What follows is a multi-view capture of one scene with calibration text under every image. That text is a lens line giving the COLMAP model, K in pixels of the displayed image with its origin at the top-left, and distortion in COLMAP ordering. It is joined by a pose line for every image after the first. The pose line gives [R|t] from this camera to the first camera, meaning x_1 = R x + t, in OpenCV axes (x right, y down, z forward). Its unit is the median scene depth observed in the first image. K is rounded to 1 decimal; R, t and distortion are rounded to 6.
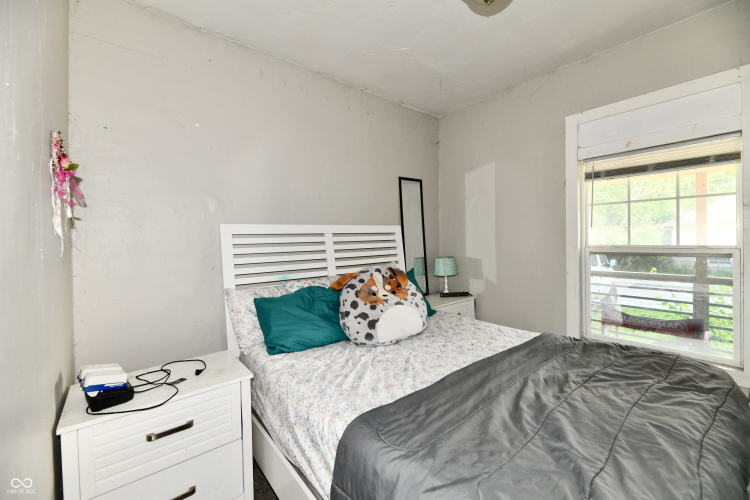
lens RADIAL K [[306.8, 0, 376.0], [0, 306.8, 245.4], [0, 0, 1]] dist [-0.001597, -0.002958]
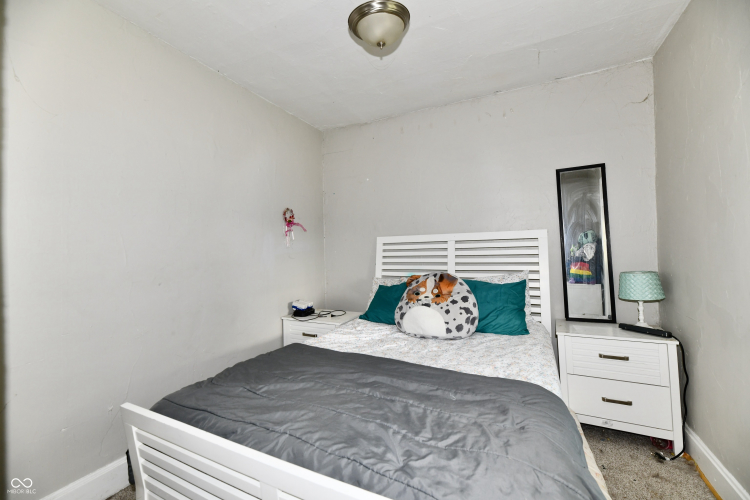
lens RADIAL K [[306.8, 0, 380.8], [0, 306.8, 244.8], [0, 0, 1]] dist [-0.001597, -0.002958]
pose [[0.399956, 0.008432, -0.916495, 0.921072], [0.000445, 0.999956, 0.009394, -0.041339], [0.916534, -0.004165, 0.399935, 0.336695]]
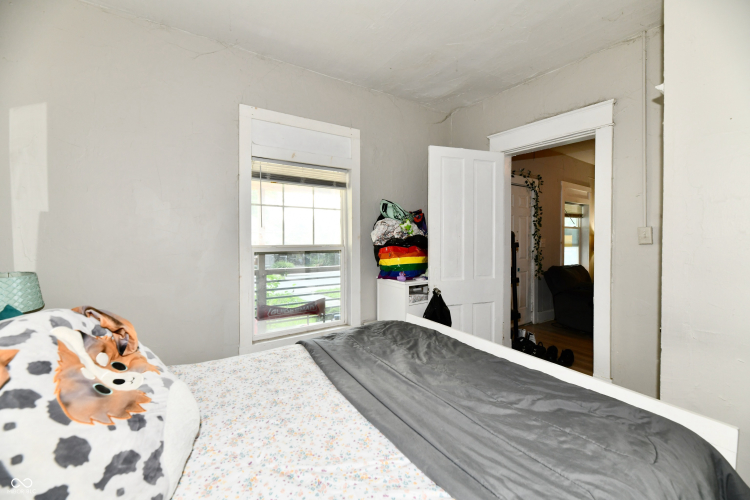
lens RADIAL K [[306.8, 0, 379.4], [0, 306.8, 243.6], [0, 0, 1]] dist [-0.001597, -0.002958]
pose [[0.113981, -0.002128, 0.993481, -0.276589], [0.014191, 0.999899, 0.000514, -0.001144], [-0.993382, 0.014040, 0.114000, 0.570591]]
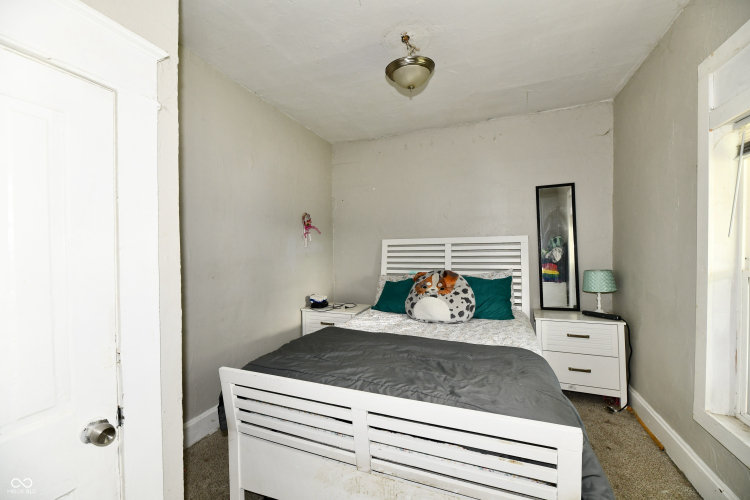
lens RADIAL K [[306.8, 0, 374.6], [0, 306.8, 252.9], [0, 0, 1]] dist [-0.001597, -0.002958]
pose [[0.466312, 0.032189, -0.884034, 1.034119], [-0.011989, 0.999476, 0.030068, -0.041901], [0.884539, -0.003422, 0.466454, 0.089770]]
